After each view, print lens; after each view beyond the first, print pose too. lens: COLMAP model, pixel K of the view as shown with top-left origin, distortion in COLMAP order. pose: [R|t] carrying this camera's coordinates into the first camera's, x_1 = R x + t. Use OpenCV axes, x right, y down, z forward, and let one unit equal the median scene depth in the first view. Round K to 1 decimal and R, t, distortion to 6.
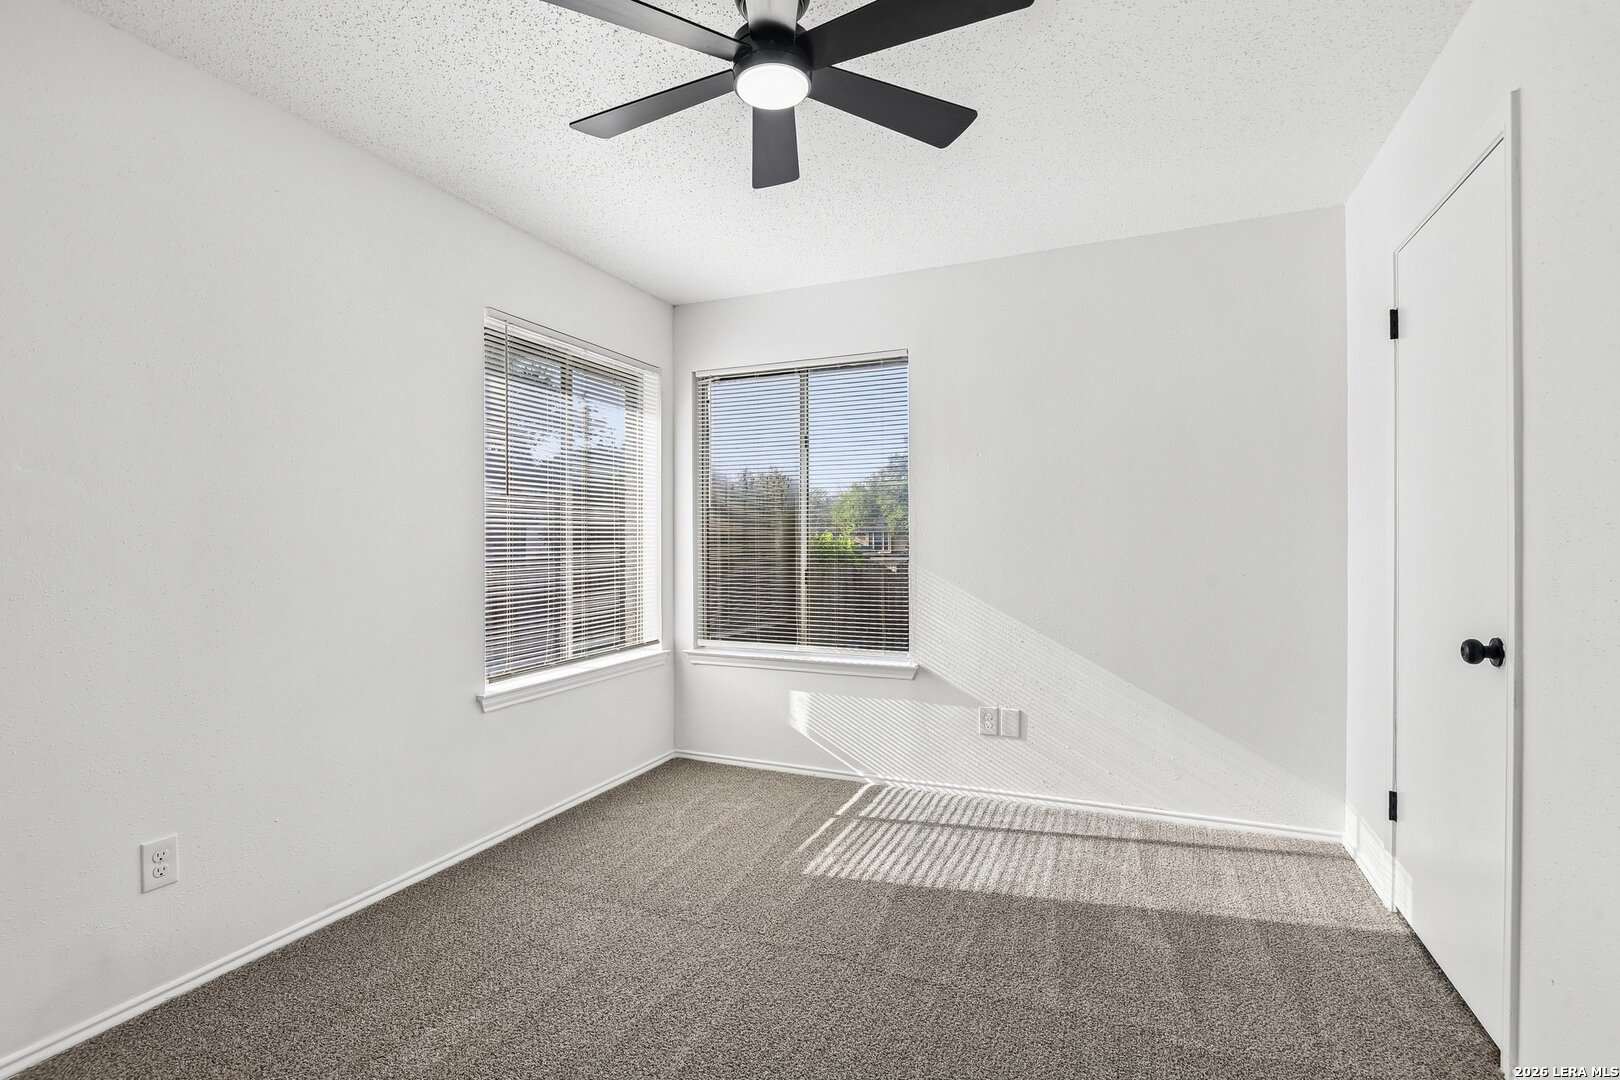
lens RADIAL K [[759.6, 0, 807.3], [0, 759.6, 541.5], [0, 0, 1]] dist [0.000195, -0.004485]
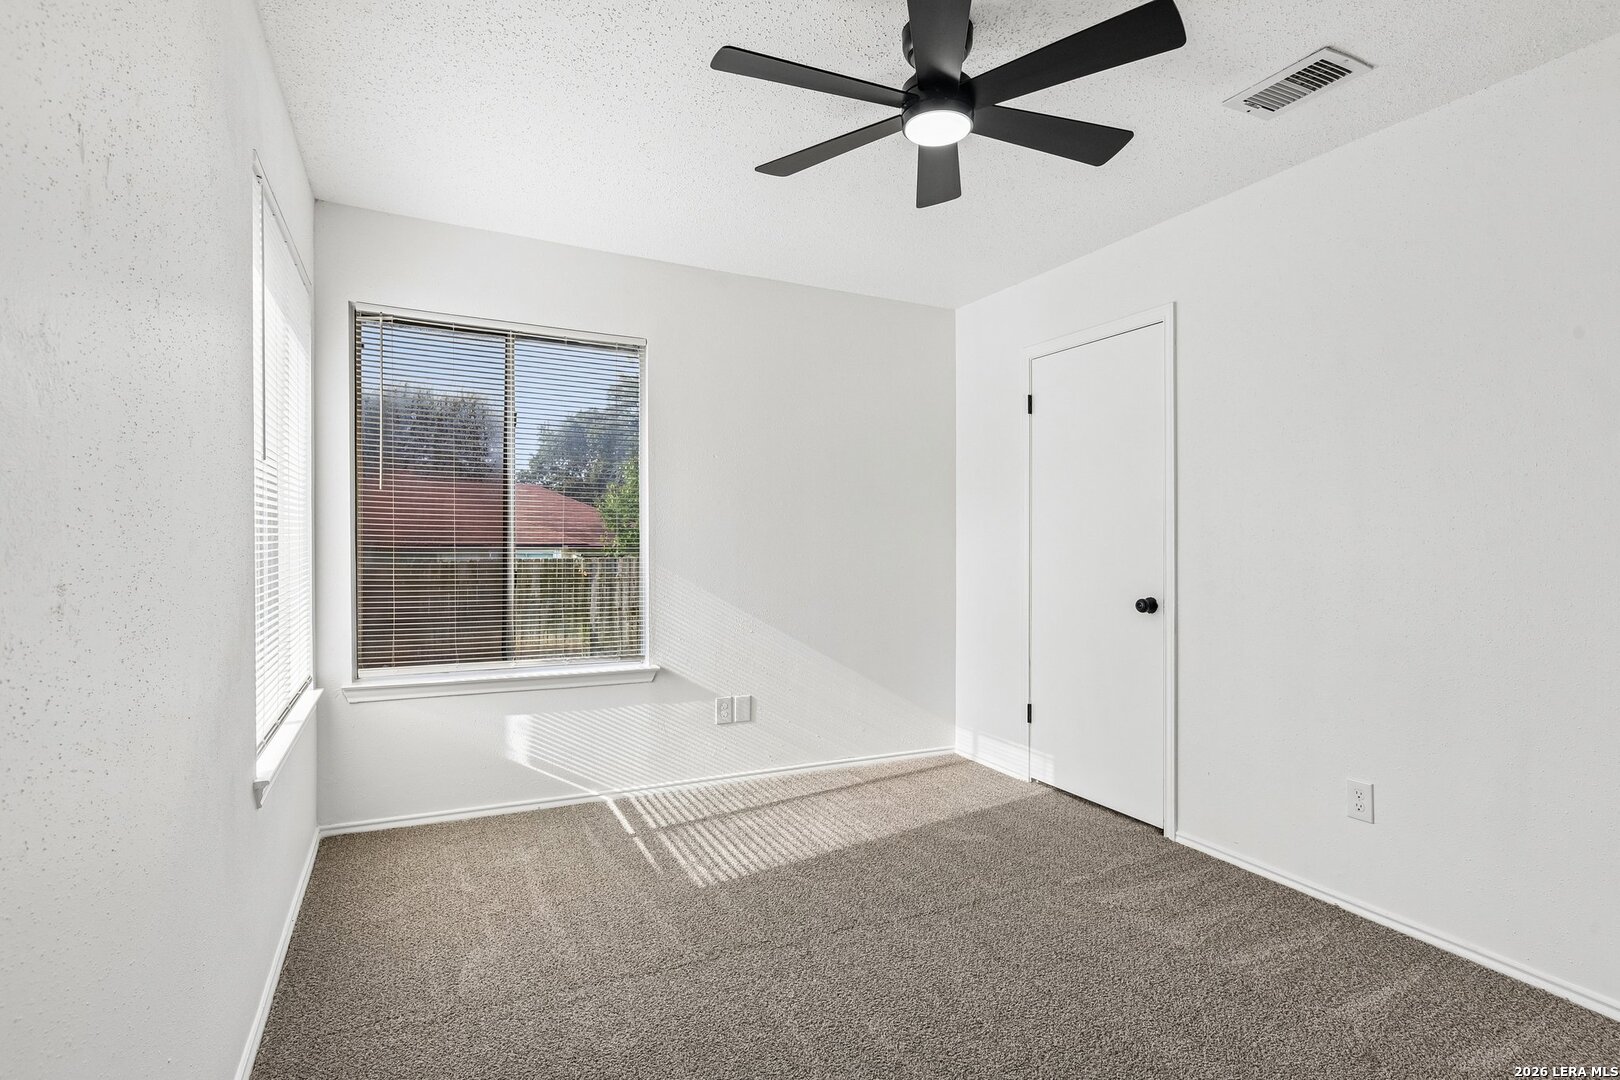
lens RADIAL K [[800.2, 0, 809.1], [0, 800.2, 541.8], [0, 0, 1]] dist [-0.000746, -0.002911]
pose [[0.645804, 0.008906, 0.763451, -0.566025], [-0.010721, 0.999939, -0.002597, 0.004280], [-0.763428, -0.006508, 0.645860, 0.207587]]
